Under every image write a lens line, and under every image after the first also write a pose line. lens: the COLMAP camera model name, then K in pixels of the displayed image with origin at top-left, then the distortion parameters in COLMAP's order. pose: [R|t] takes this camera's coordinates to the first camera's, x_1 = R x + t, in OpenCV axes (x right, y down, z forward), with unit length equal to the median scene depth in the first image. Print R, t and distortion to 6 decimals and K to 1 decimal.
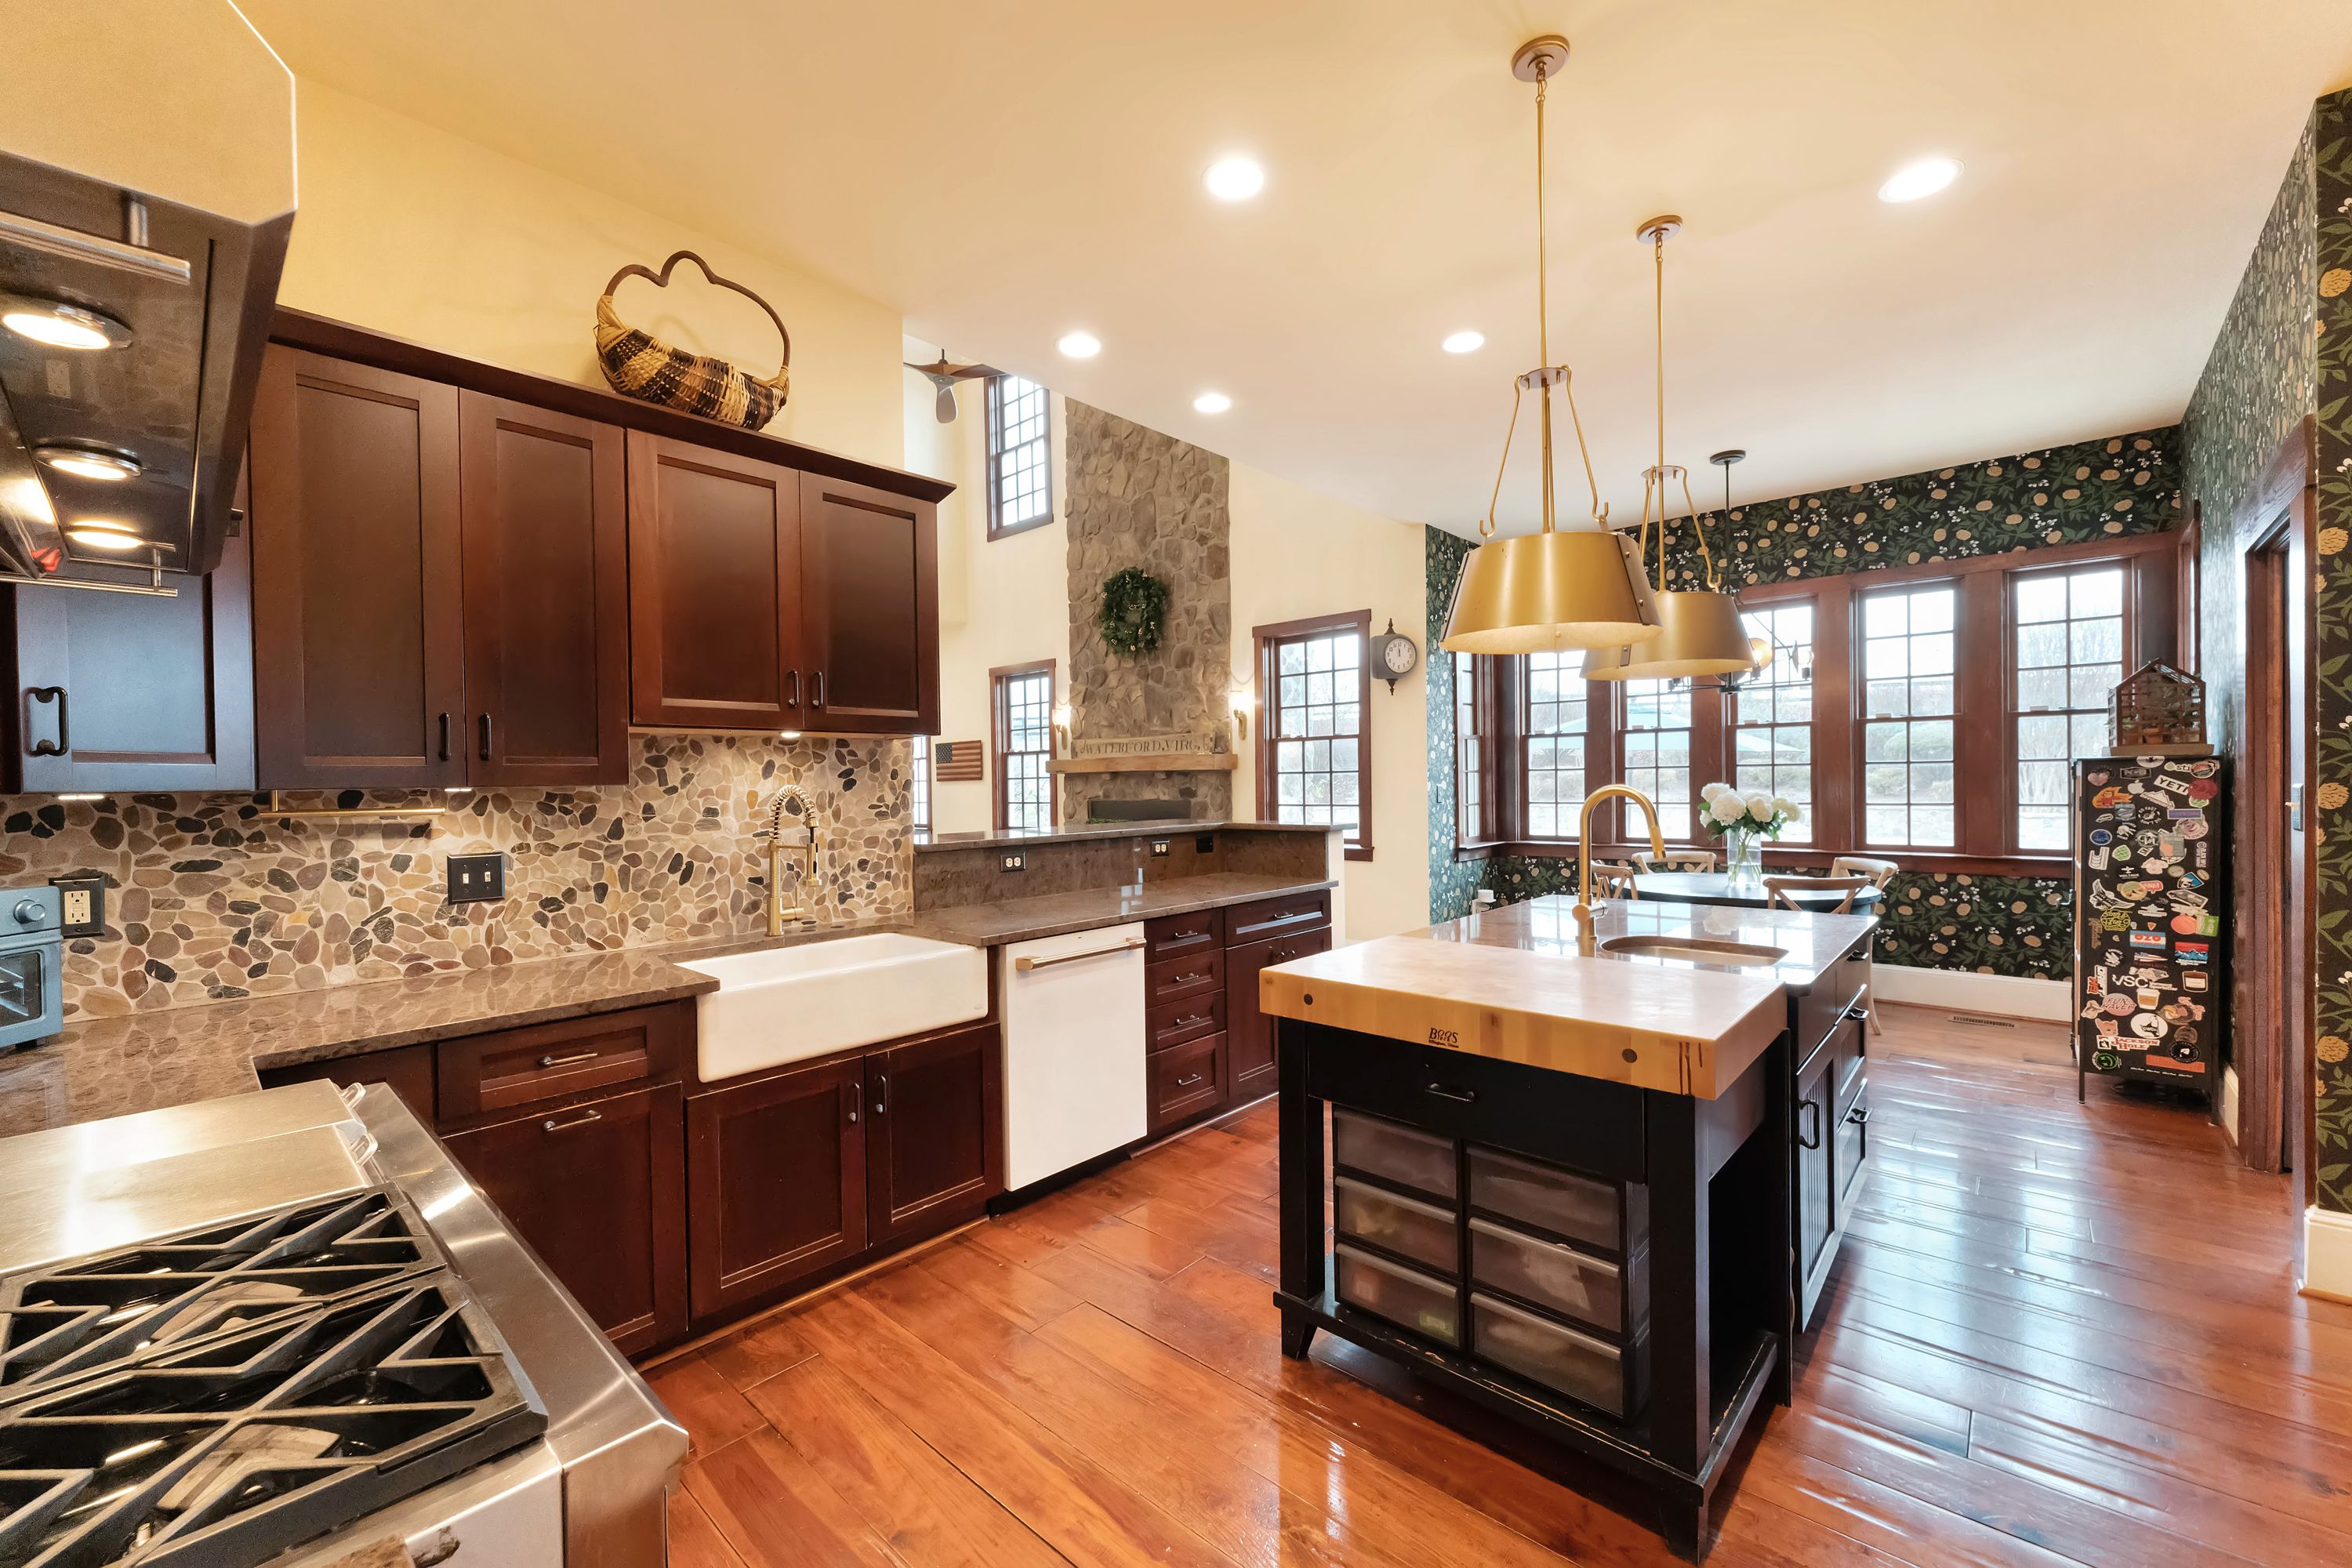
lens RADIAL K [[922.7, 0, 1226.5], [0, 922.7, 750.5], [0, 0, 1]] dist [0.001736, 0.000297]
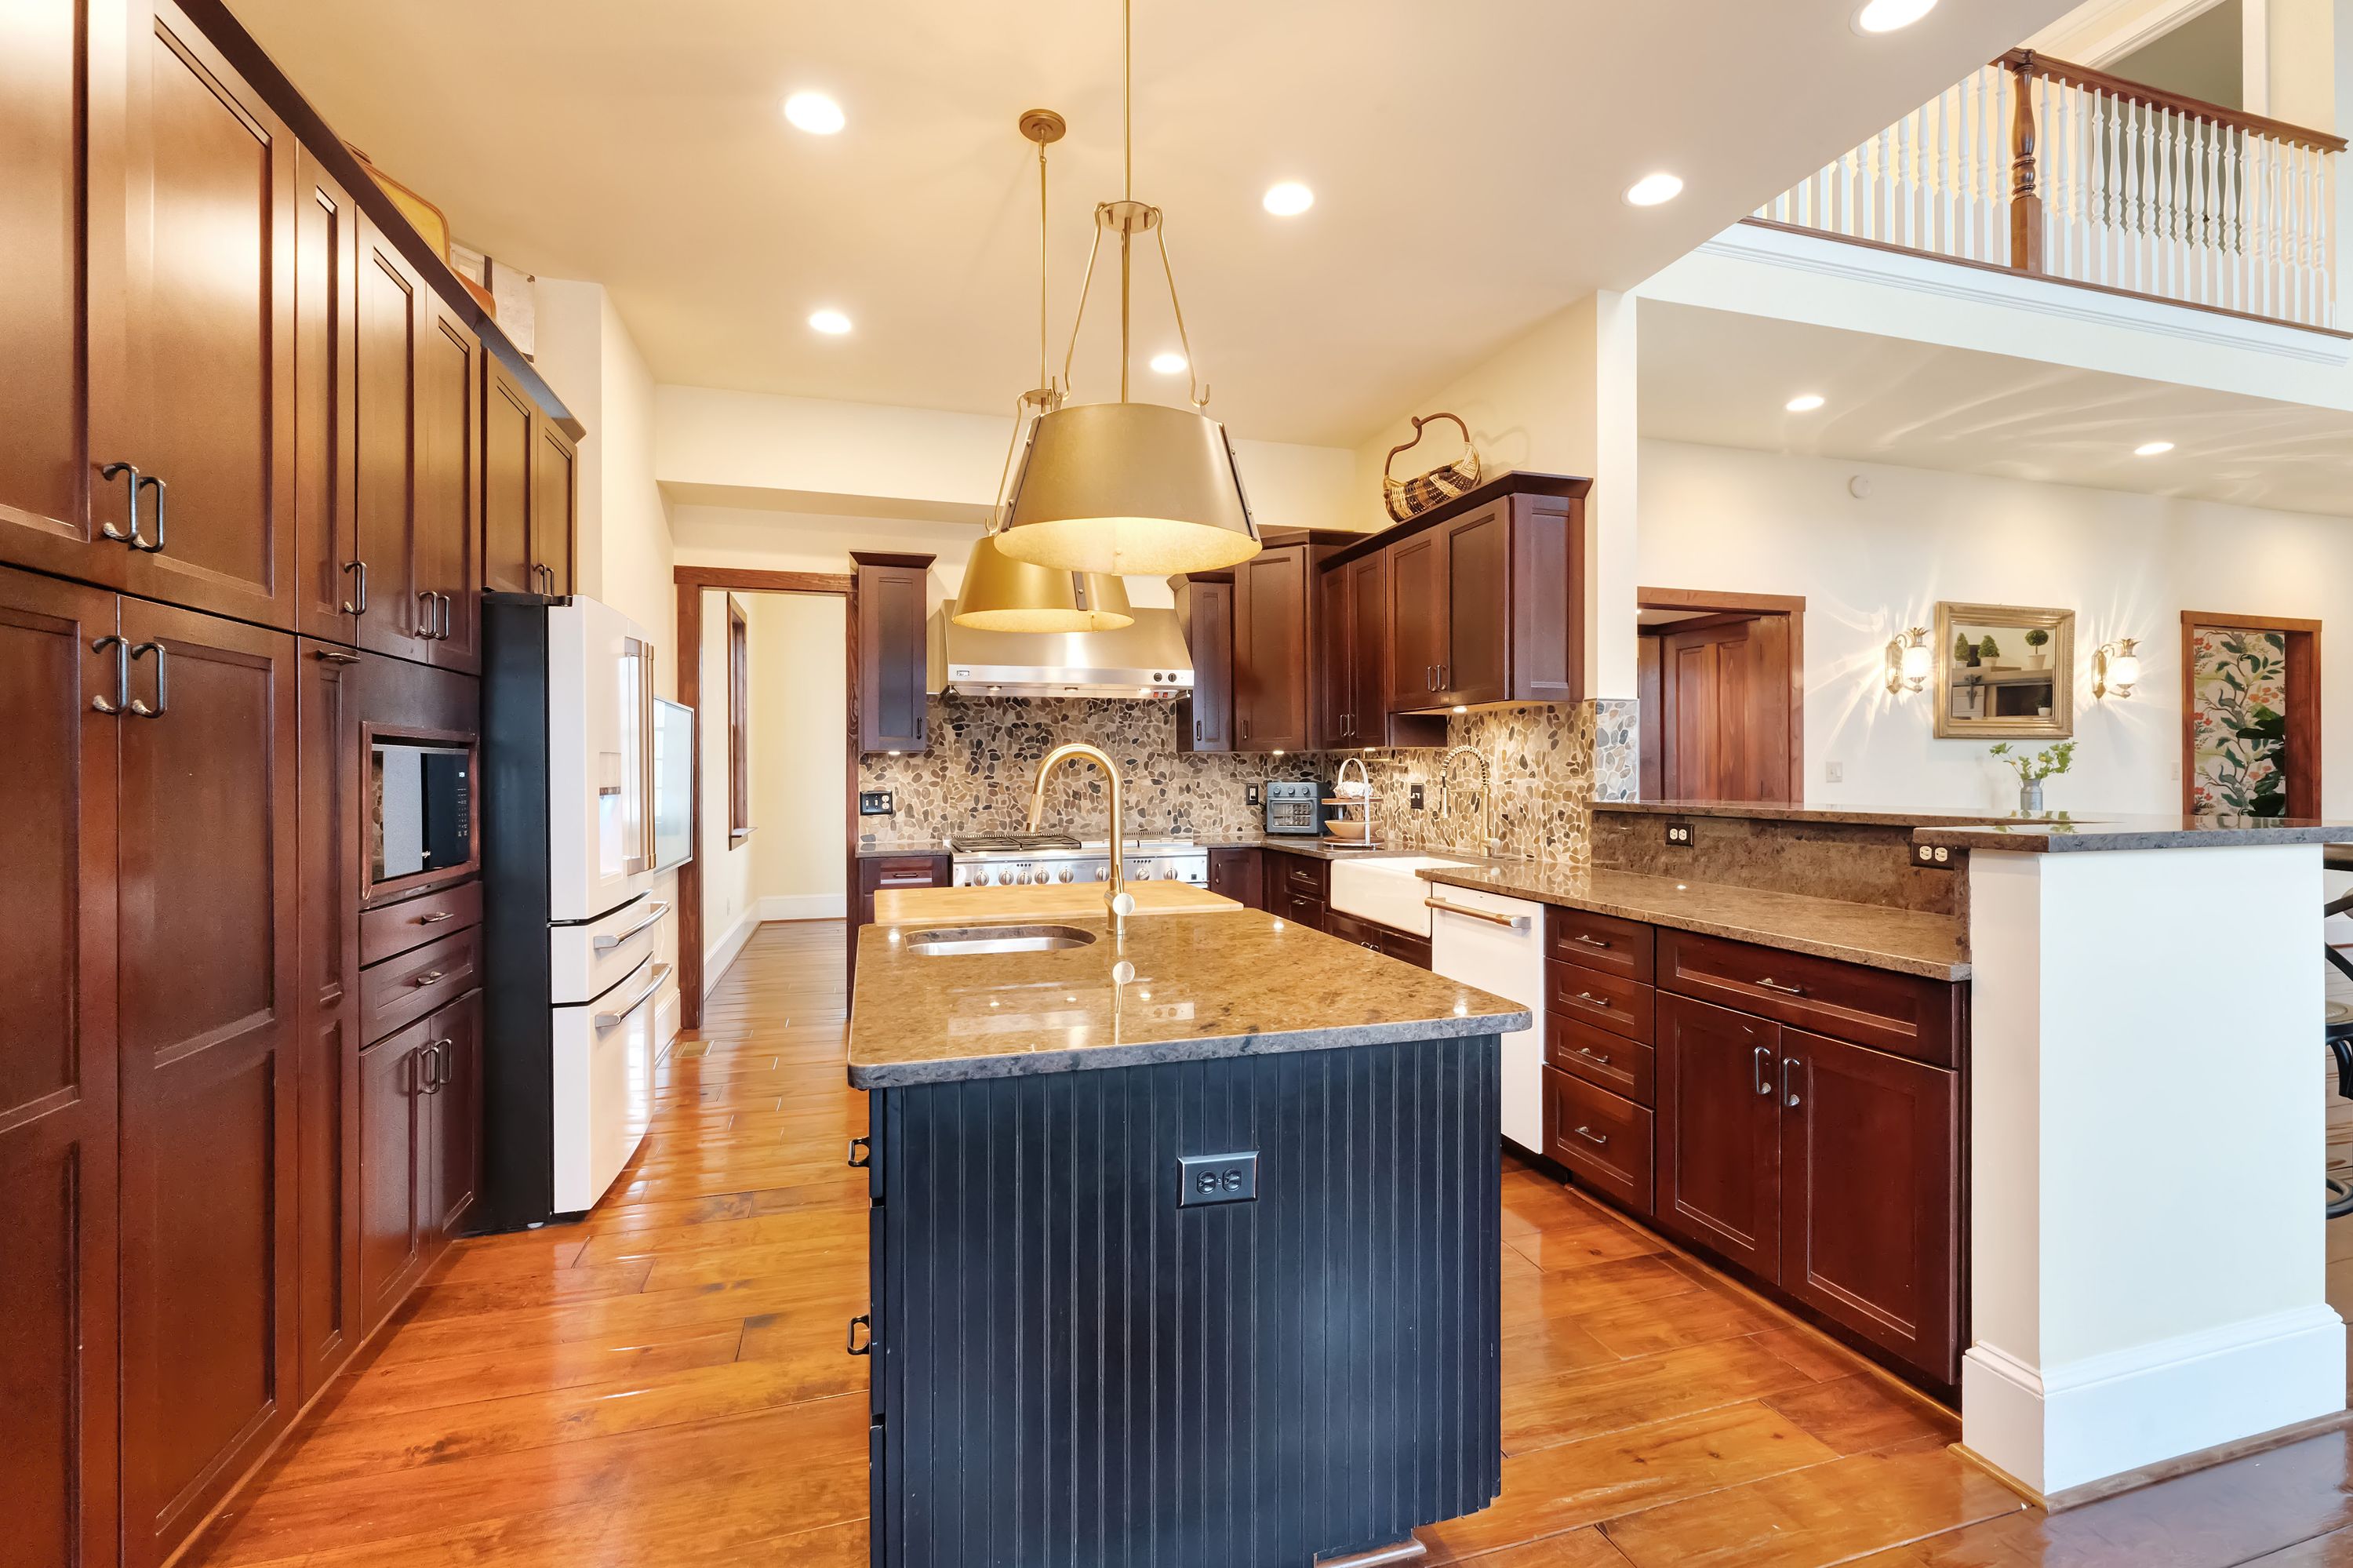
lens RADIAL K [[1034.1, 0, 1173.3], [0, 1034.1, 745.6], [0, 0, 1]] dist [-0.016855, 0.000354]
pose [[-0.545236, -0.006262, -0.838260, 0.499415], [0.034958, 0.998932, -0.030200, 0.032549], [0.837554, -0.045770, -0.544435, 0.699652]]
